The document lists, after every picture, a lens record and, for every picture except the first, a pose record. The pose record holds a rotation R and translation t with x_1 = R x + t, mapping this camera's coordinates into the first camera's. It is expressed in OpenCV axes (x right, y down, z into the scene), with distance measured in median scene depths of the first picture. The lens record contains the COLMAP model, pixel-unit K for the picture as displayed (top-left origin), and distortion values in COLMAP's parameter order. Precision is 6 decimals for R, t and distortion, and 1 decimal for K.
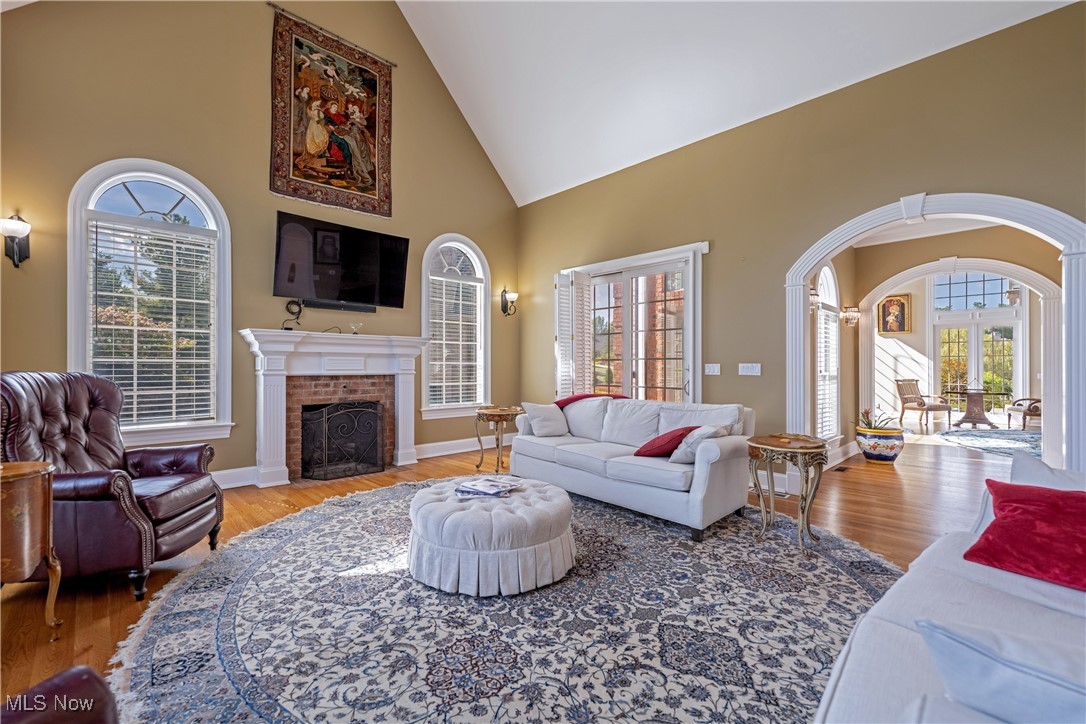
lens RADIAL K [[451.5, 0, 518.5], [0, 451.5, 365.5], [0, 0, 1]] dist [-0.001907, -0.000257]
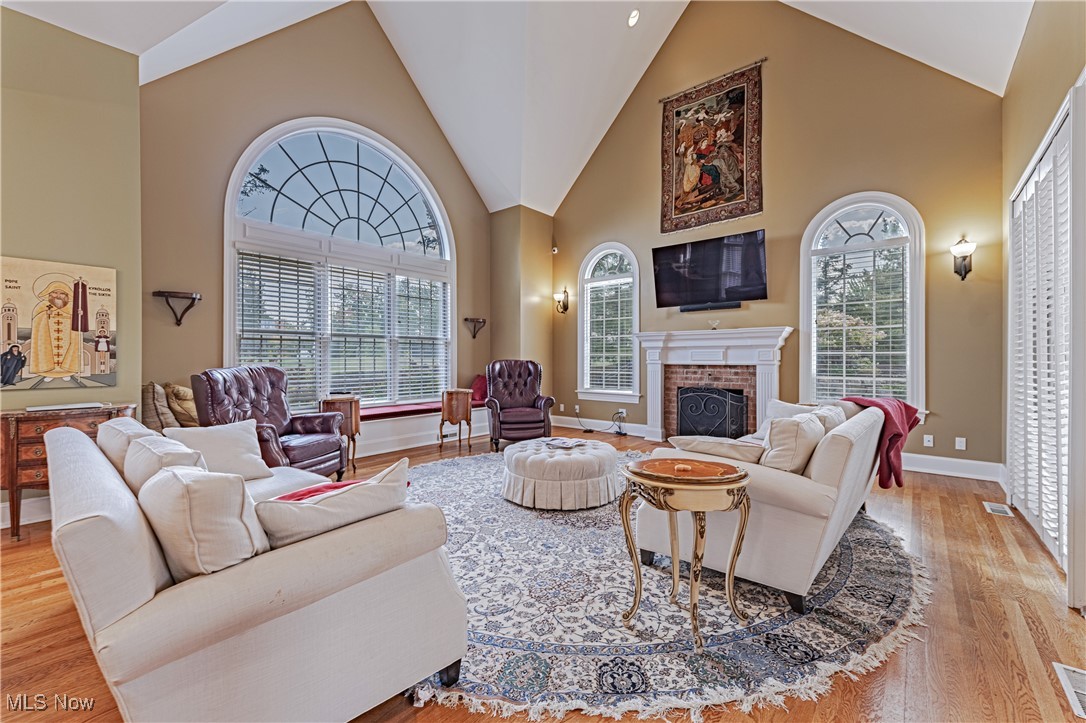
lens RADIAL K [[440.7, 0, 547.2], [0, 440.7, 358.9], [0, 0, 1]] dist [0.000095, 0.000227]
pose [[0.134615, 0.000388, -0.990898, 0.745346], [0.003832, 0.999992, 0.000912, 0.003516], [0.990891, -0.003920, 0.134612, 0.443871]]
